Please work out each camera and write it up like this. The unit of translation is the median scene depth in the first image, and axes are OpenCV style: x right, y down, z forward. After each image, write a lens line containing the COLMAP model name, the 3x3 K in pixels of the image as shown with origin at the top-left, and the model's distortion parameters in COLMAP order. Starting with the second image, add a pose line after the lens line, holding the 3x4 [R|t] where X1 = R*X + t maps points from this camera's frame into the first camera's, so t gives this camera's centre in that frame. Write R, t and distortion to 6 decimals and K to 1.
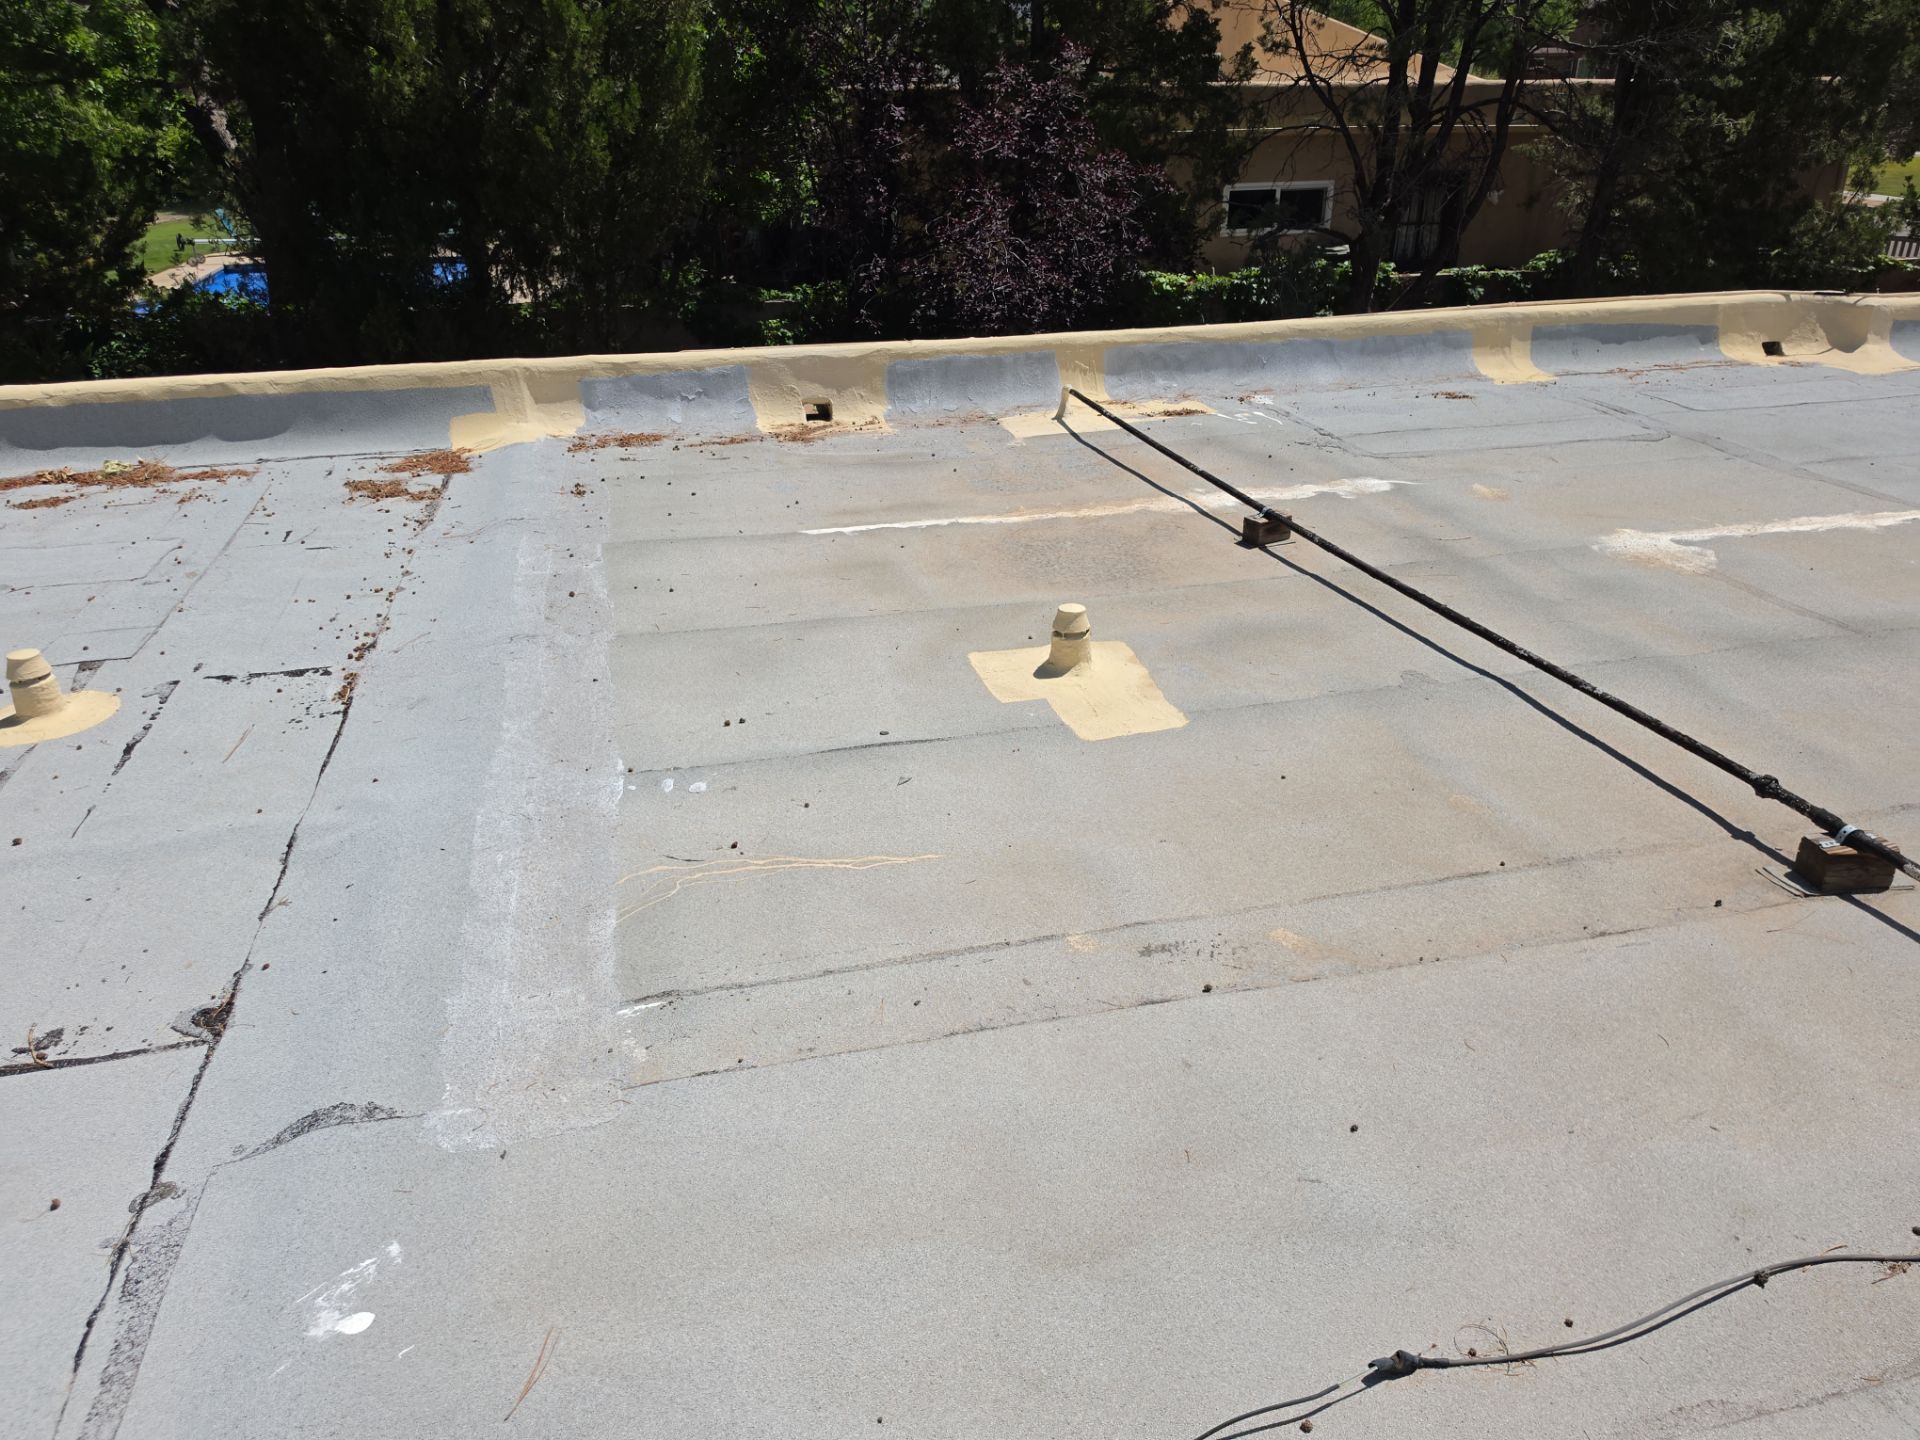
lens RADIAL K [[1353.7, 0, 960.0], [0, 1353.7, 720.0], [0, 0, 1]] dist [0.092360, -0.113072]
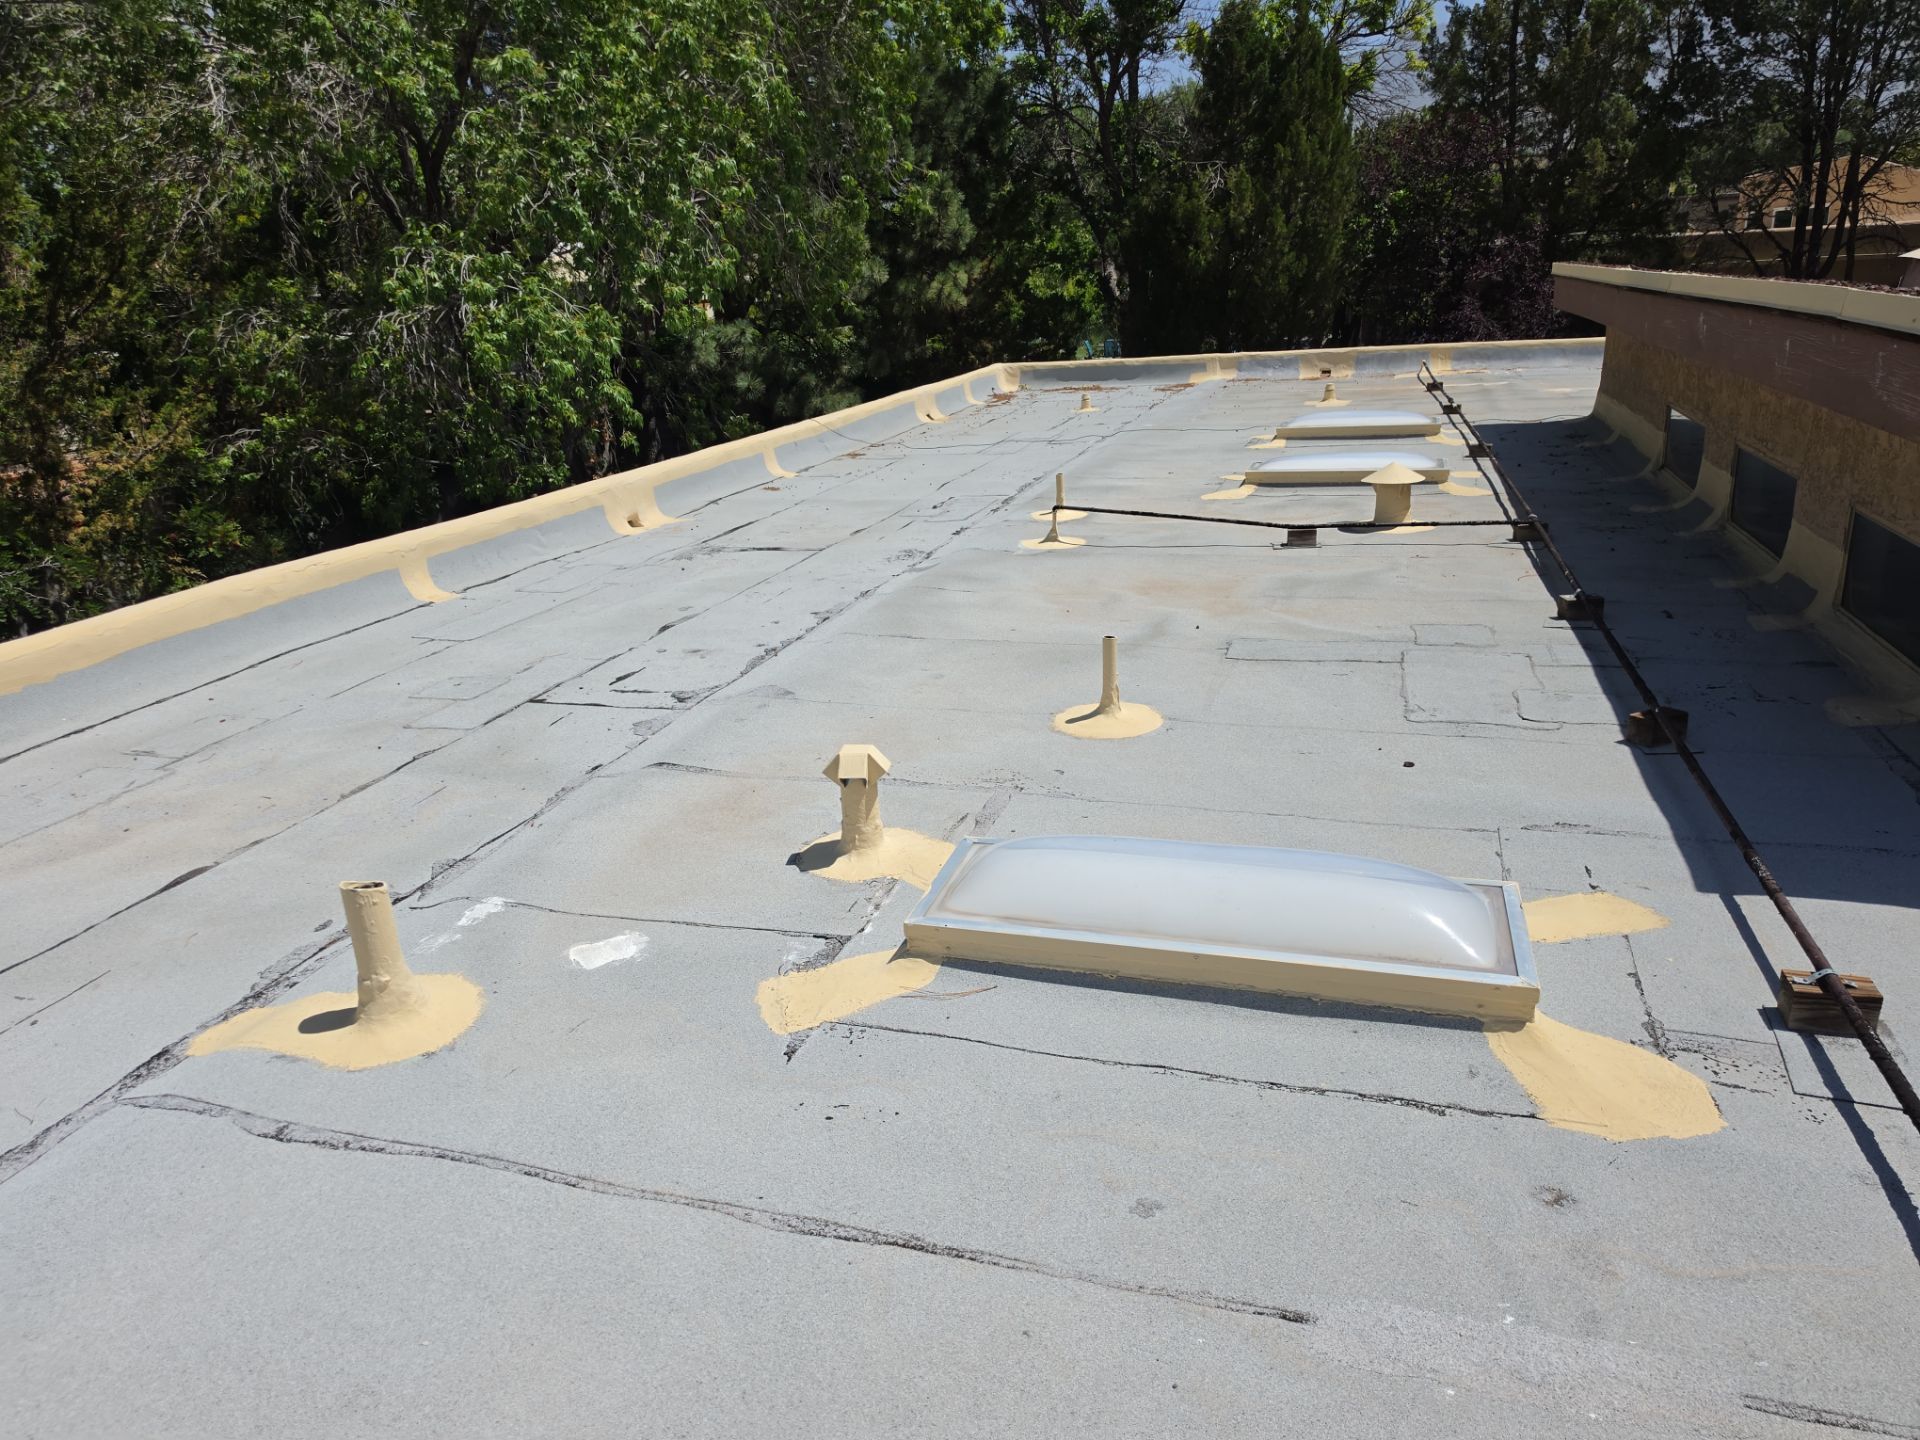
lens RADIAL K [[1353.7, 0, 960.0], [0, 1353.7, 720.0], [0, 0, 1]] dist [0.092360, -0.113072]
pose [[0.859602, 0.124528, -0.495557, 0.662514], [-0.174661, 0.983038, -0.055943, 0.680773], [0.480185, 0.134643, 0.866772, -1.482444]]
